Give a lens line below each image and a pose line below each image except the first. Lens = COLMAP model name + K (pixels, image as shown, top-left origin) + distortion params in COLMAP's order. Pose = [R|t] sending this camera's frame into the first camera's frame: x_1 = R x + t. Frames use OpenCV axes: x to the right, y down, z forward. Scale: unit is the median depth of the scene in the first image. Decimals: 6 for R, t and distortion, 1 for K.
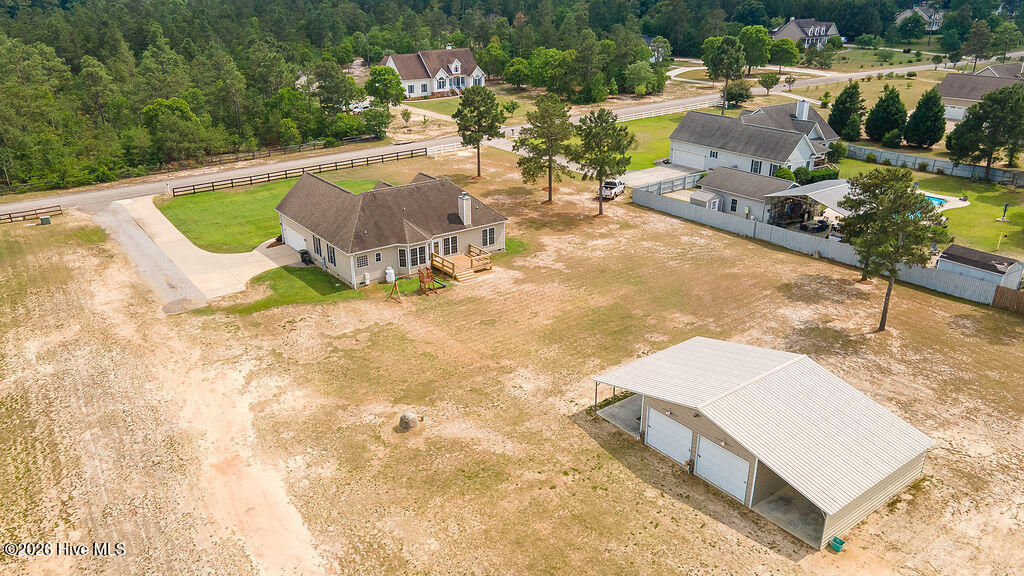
lens RADIAL K [[746.2, 0, 510.4], [0, 746.2, 288.2], [0, 0, 1]] dist [0.033295, 0.013043]
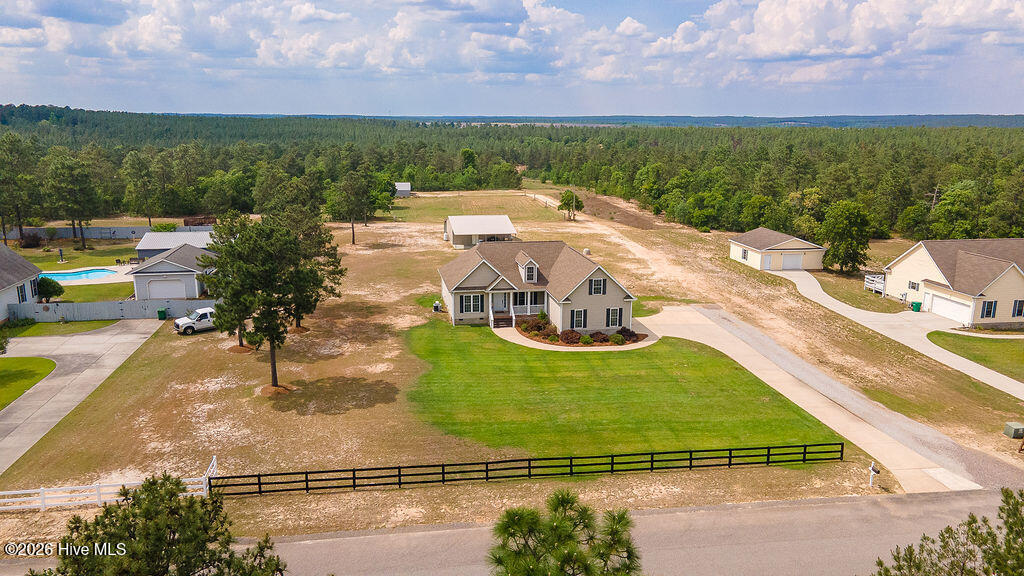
lens RADIAL K [[746.2, 0, 510.4], [0, 746.2, 288.2], [0, 0, 1]] dist [0.033295, 0.013043]
pose [[-0.899640, -0.101087, 0.424769, -0.692608], [0.160789, 0.827769, 0.537536, -0.780930], [-0.405949, 0.551887, -0.728441, 2.120437]]
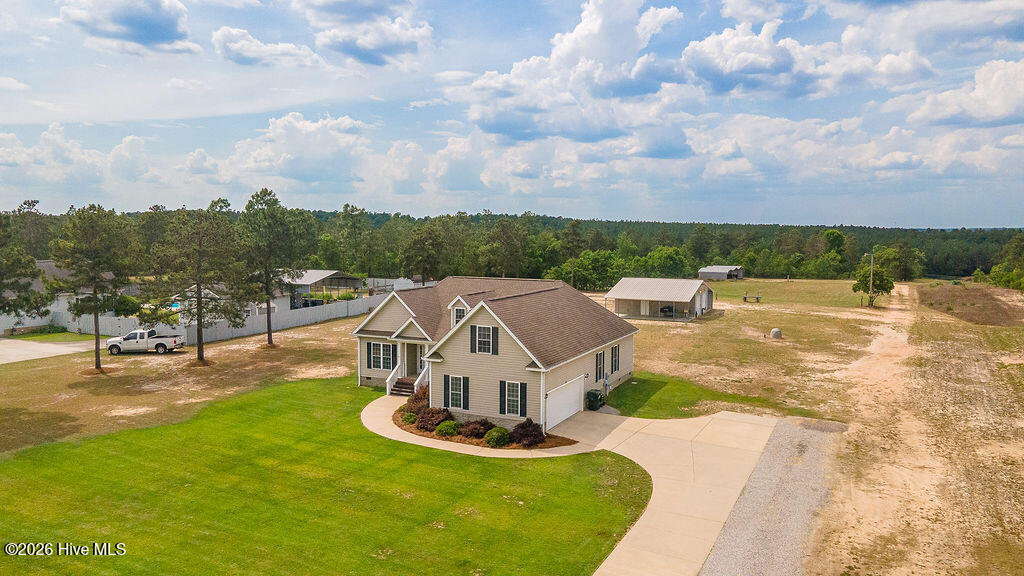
lens RADIAL K [[746.2, 0, 510.4], [0, 746.2, 288.2], [0, 0, 1]] dist [0.033295, 0.013043]
pose [[-0.465806, -0.070524, 0.882072, -0.911734], [0.331613, 0.910264, 0.247897, -0.354012], [-0.820401, 0.407978, -0.400619, 1.473694]]
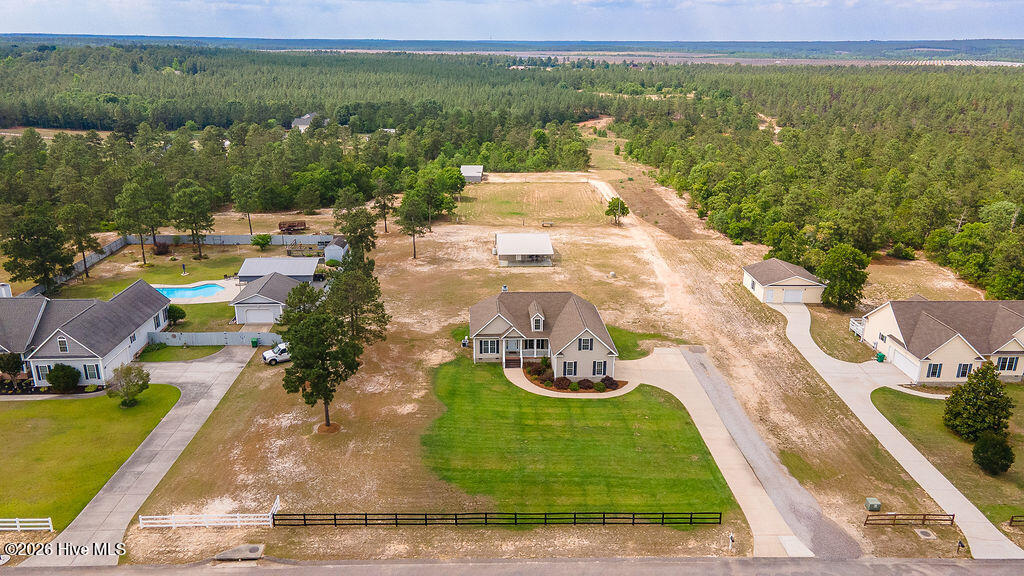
lens RADIAL K [[746.2, 0, 510.4], [0, 746.2, 288.2], [0, 0, 1]] dist [0.033295, 0.013043]
pose [[-0.834311, -0.176488, 0.522281, -0.924673], [0.203884, 0.781426, 0.589750, -1.089654], [-0.512208, 0.598520, -0.615969, 2.116183]]
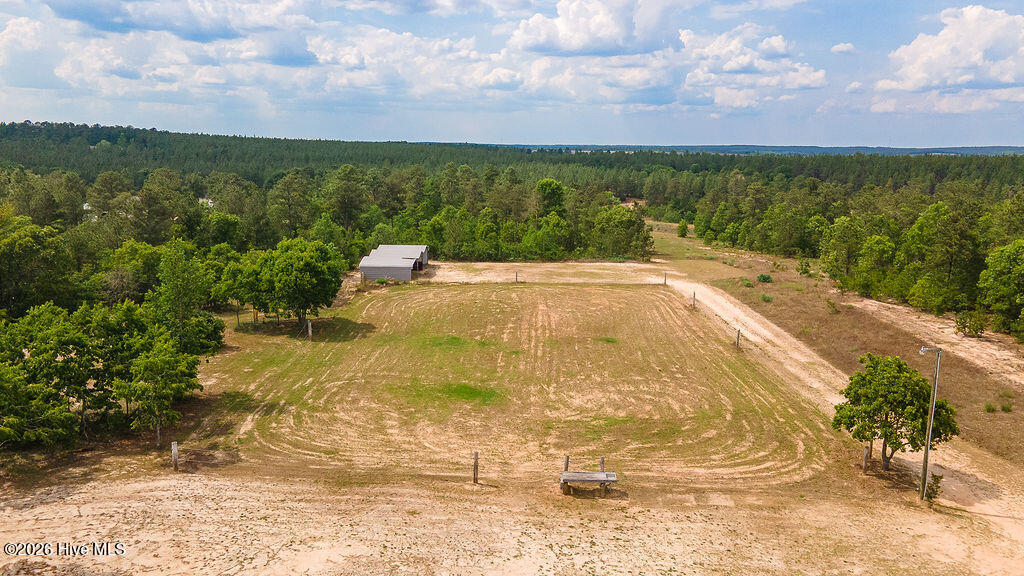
lens RADIAL K [[746.2, 0, 512.0], [0, 746.2, 288.0], [0, 0, 1]] dist [0.006609, 0.004608]
pose [[-0.826427, -0.119193, 0.550283, 0.108699], [0.197319, 0.854044, 0.481326, -0.118319], [-0.527336, 0.506362, -0.682286, 0.666760]]
